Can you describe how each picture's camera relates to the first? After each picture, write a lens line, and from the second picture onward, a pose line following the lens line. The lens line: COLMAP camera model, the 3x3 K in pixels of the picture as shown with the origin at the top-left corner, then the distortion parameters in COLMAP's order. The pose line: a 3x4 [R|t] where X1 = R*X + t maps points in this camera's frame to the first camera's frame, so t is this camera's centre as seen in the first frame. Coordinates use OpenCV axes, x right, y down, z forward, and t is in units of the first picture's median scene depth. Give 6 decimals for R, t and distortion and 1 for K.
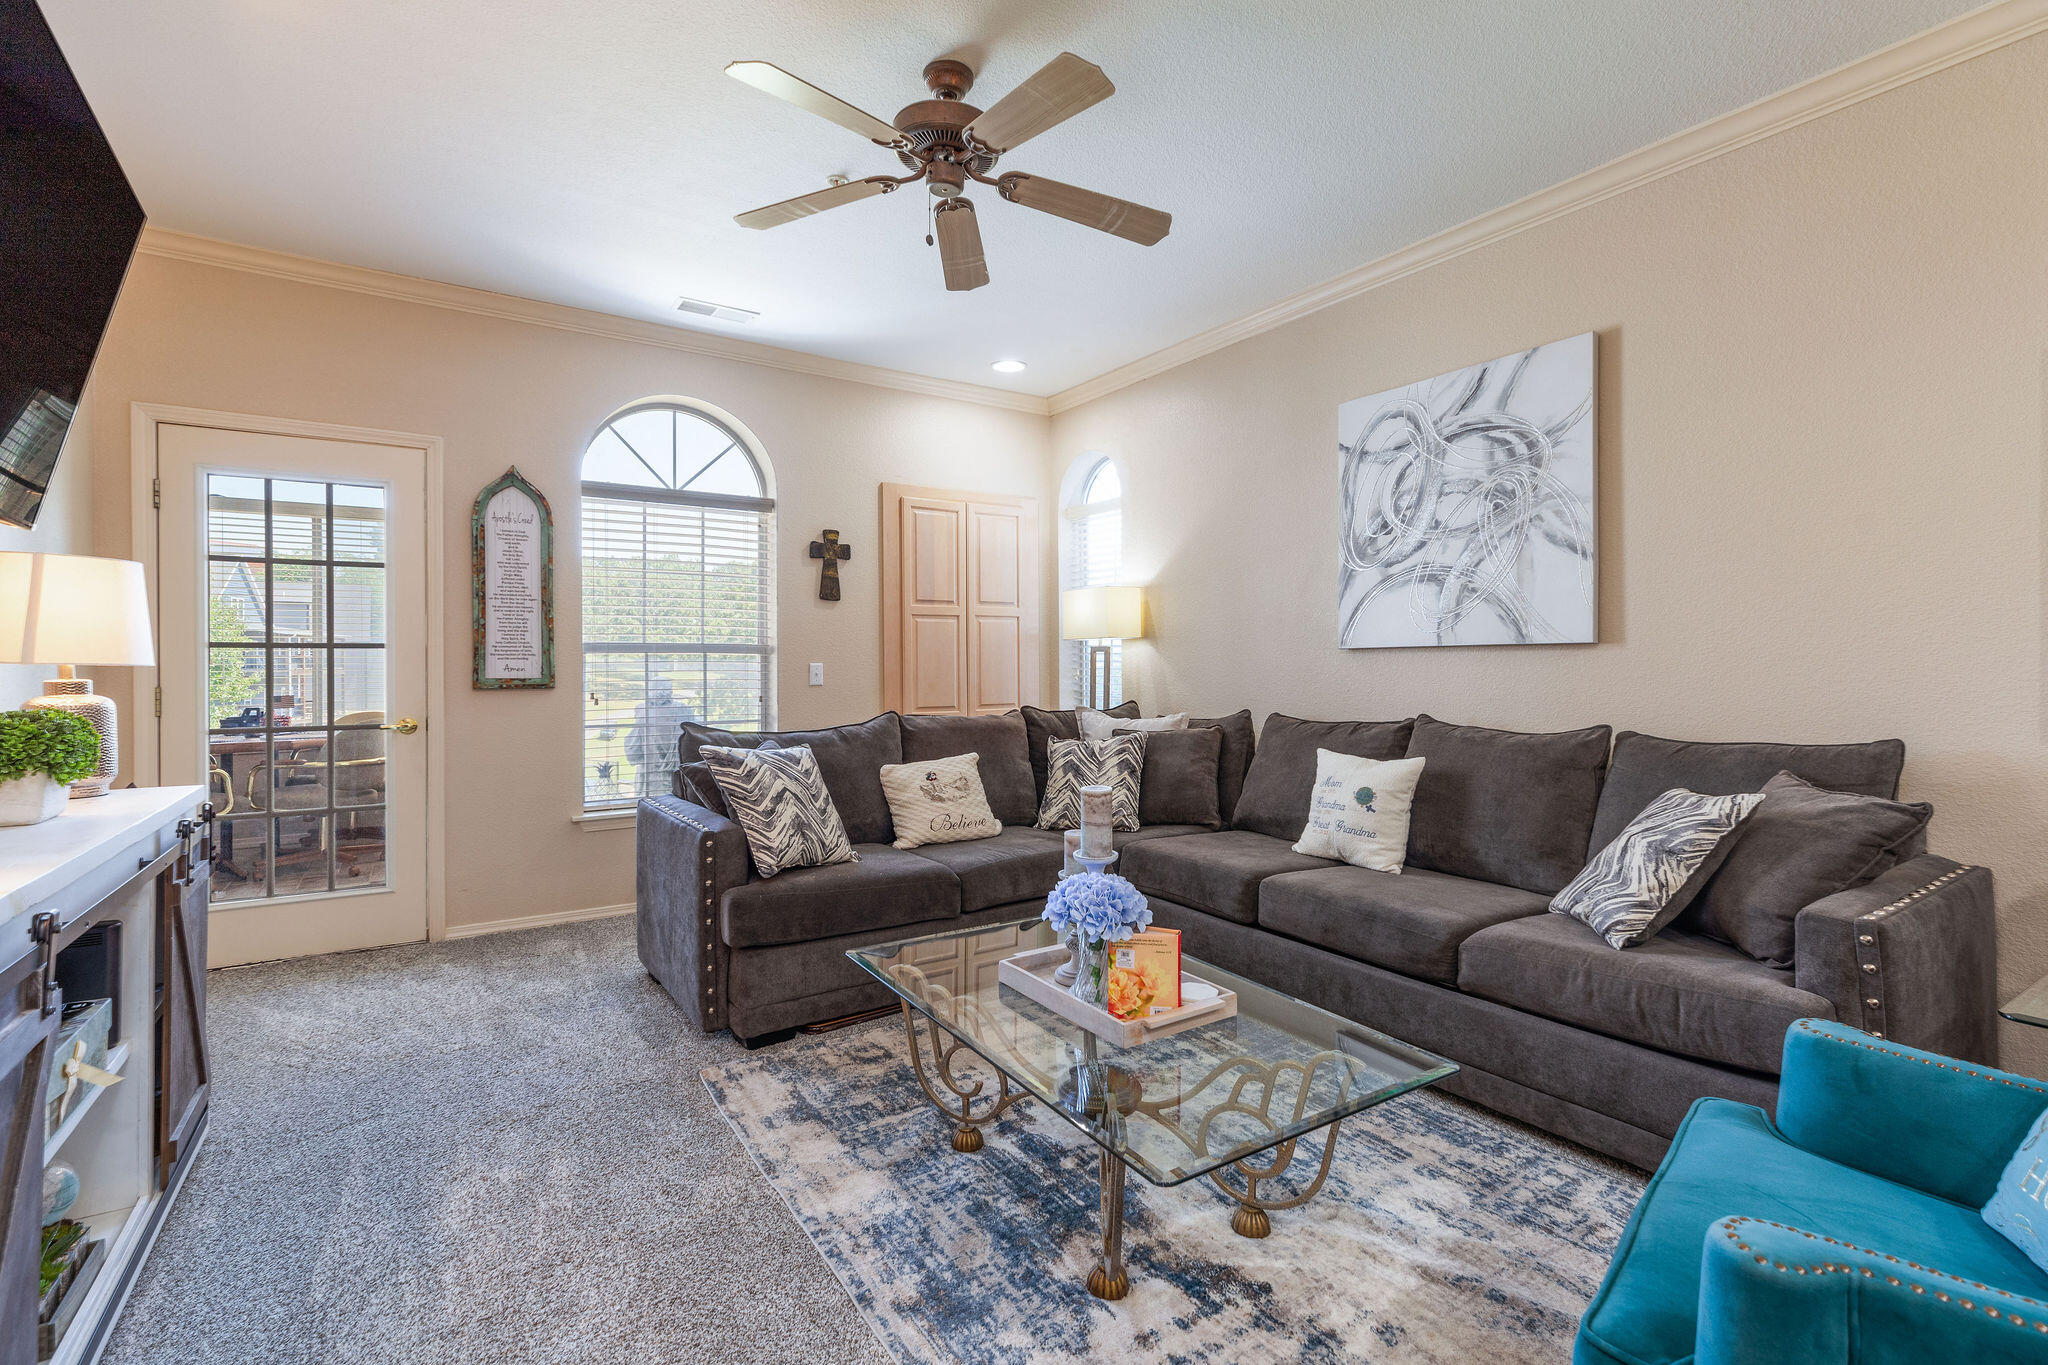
lens RADIAL K [[926.9, 0, 1053.0], [0, 926.9, 672.2], [0, 0, 1]] dist [0.009018, -0.001616]
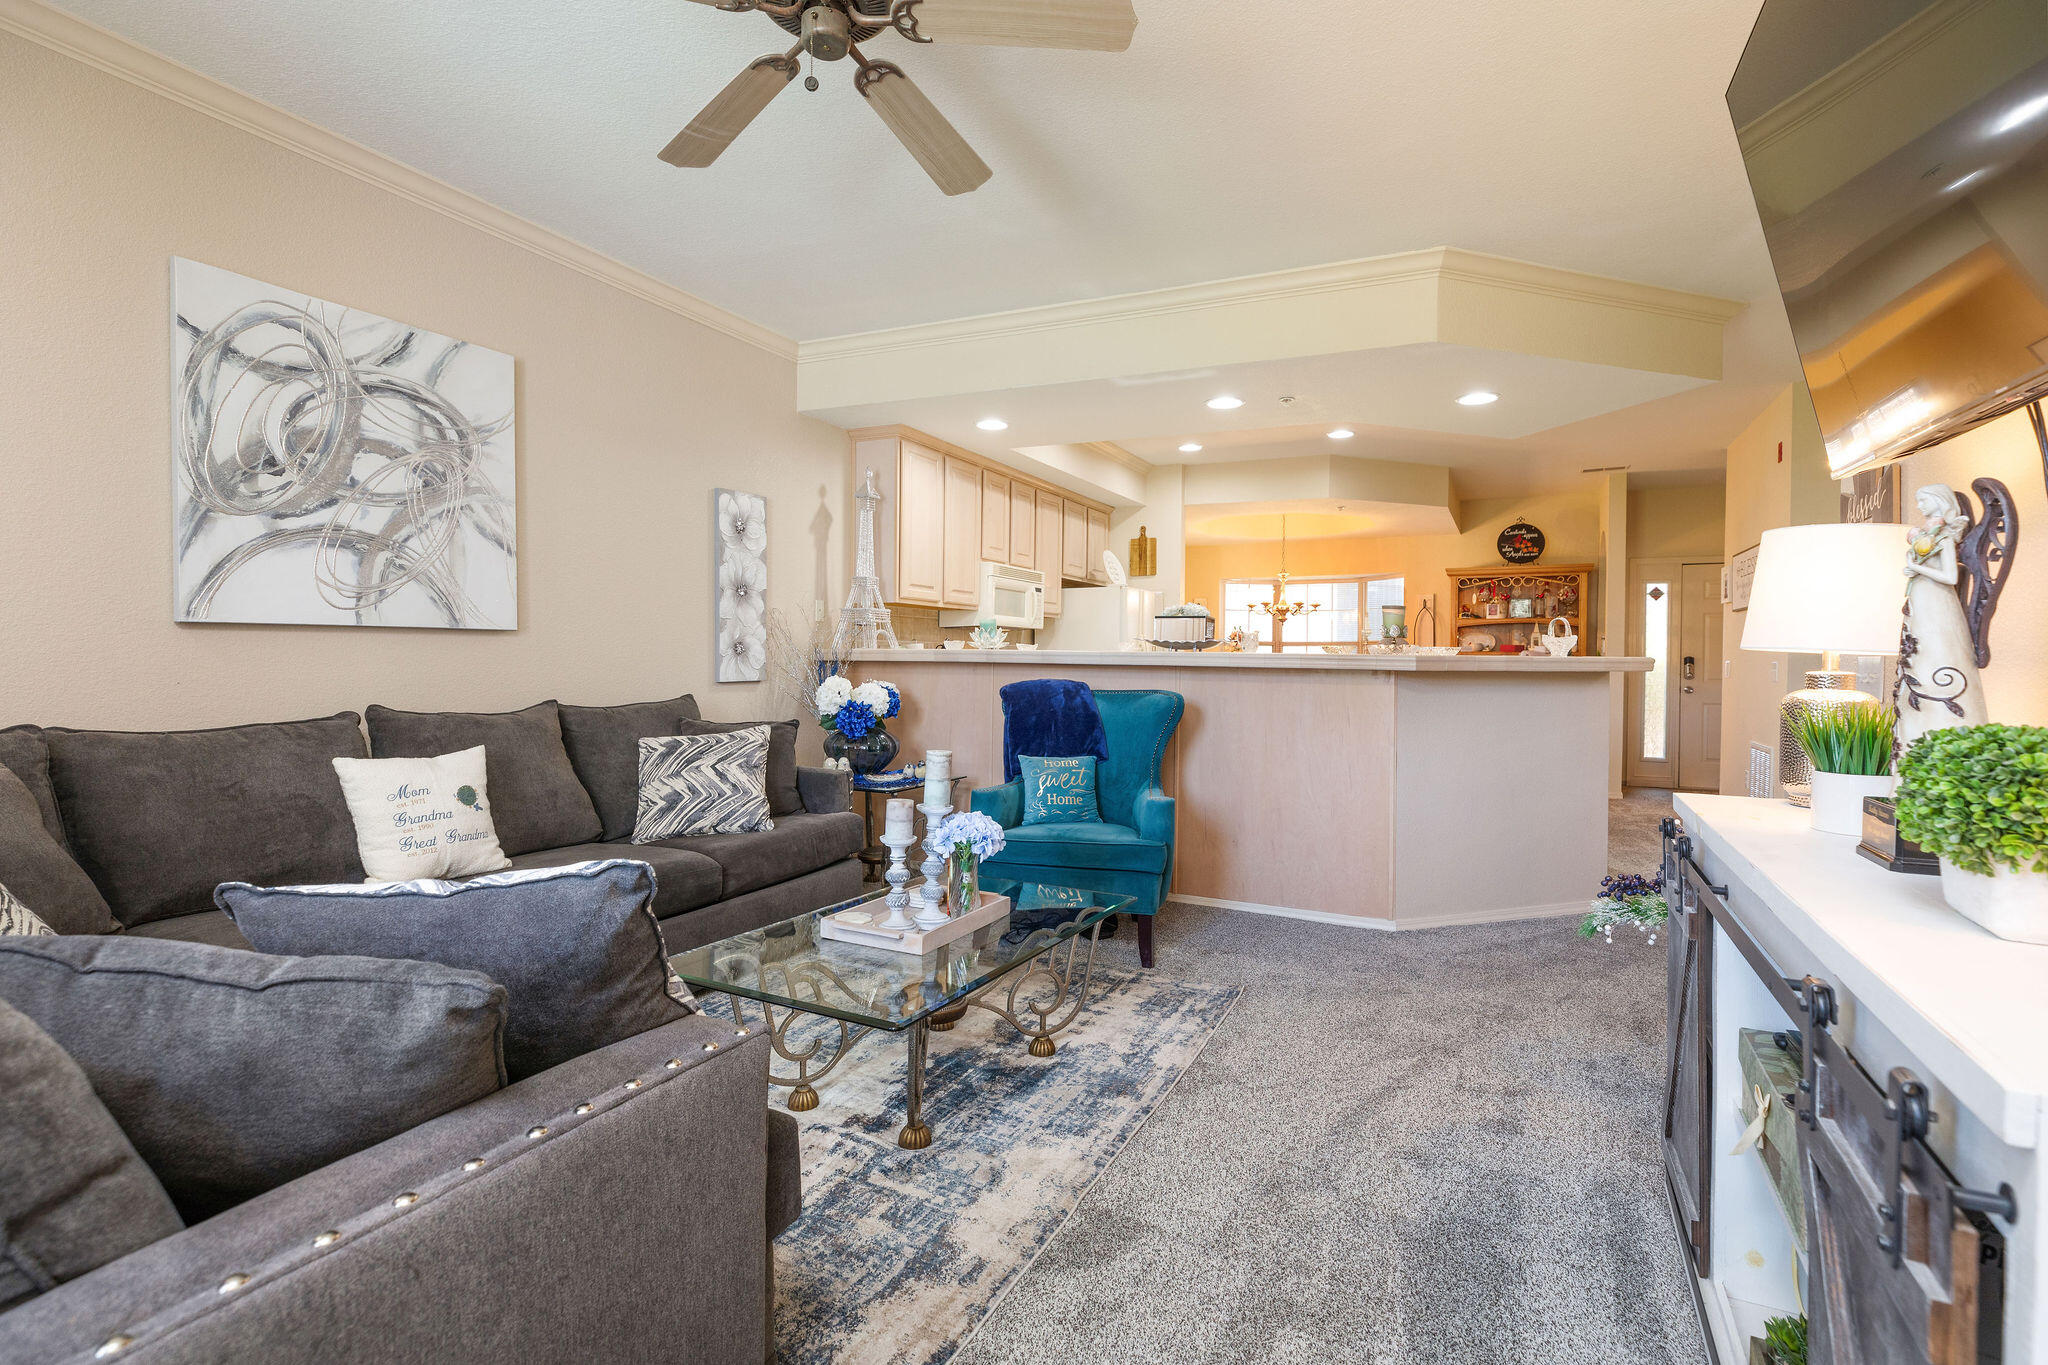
lens RADIAL K [[970.8, 0, 1016.0], [0, 970.8, 672.1], [0, 0, 1]] dist [-0.002559, -0.000386]
pose [[-0.469573, -0.008447, 0.882853, -0.617572], [0.007902, 0.999874, 0.013769, 0.006395], [-0.882859, 0.013442, -0.469447, 0.829694]]
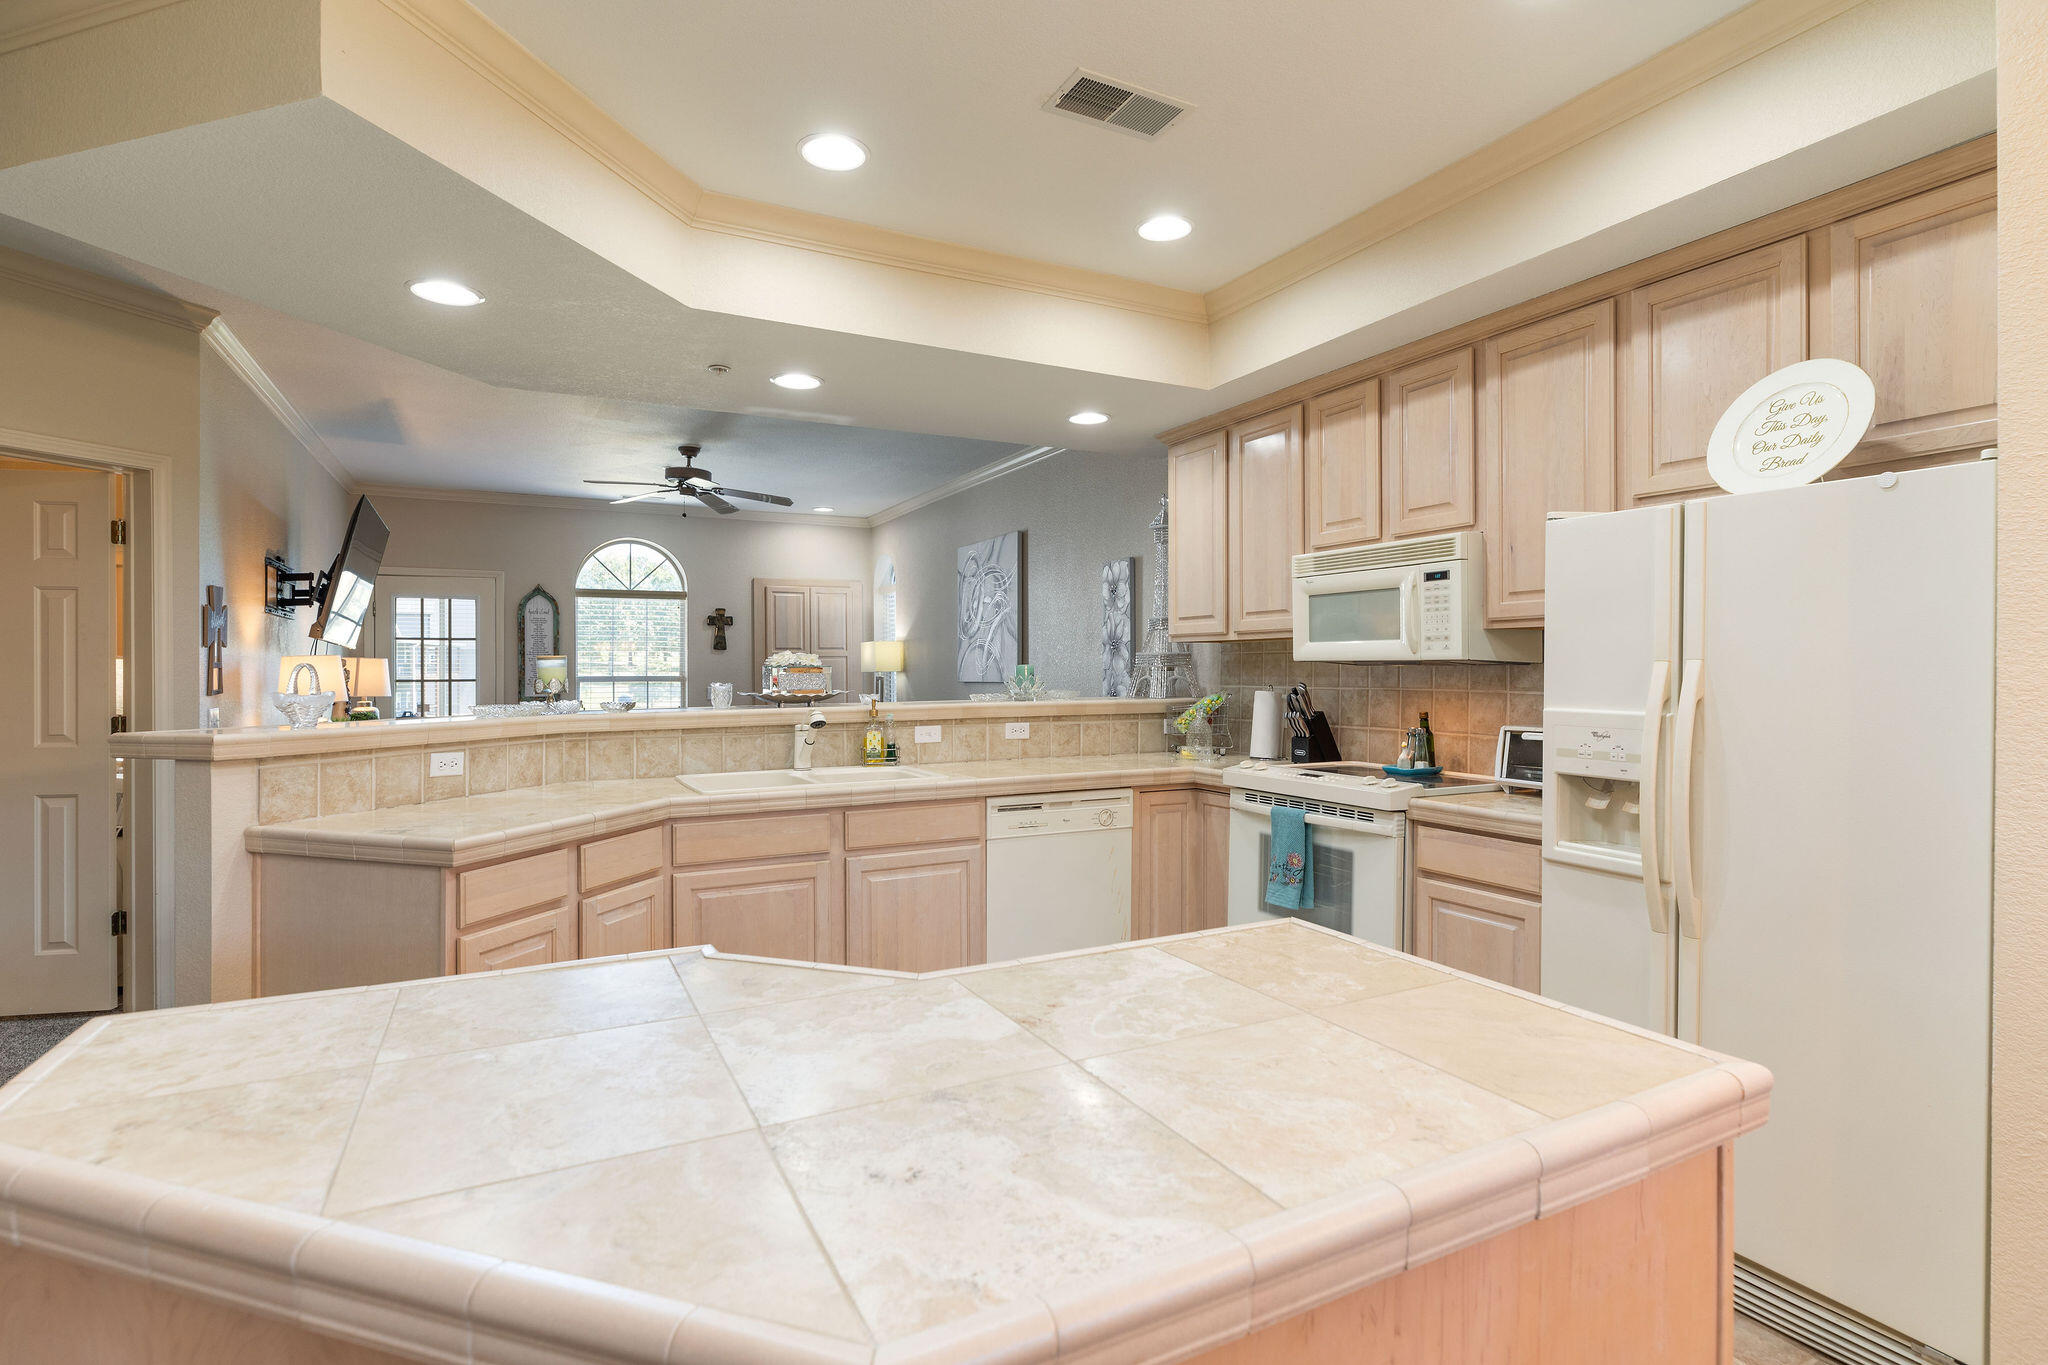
lens RADIAL K [[983.2, 0, 1031.3], [0, 983.2, 671.8], [0, 0, 1]] dist [-0.004640, -0.000368]
pose [[0.992679, -0.001519, -0.120776, 0.712240], [0.000628, 0.999972, -0.007416, -0.032543], [0.120783, 0.007286, 0.992652, -0.934304]]
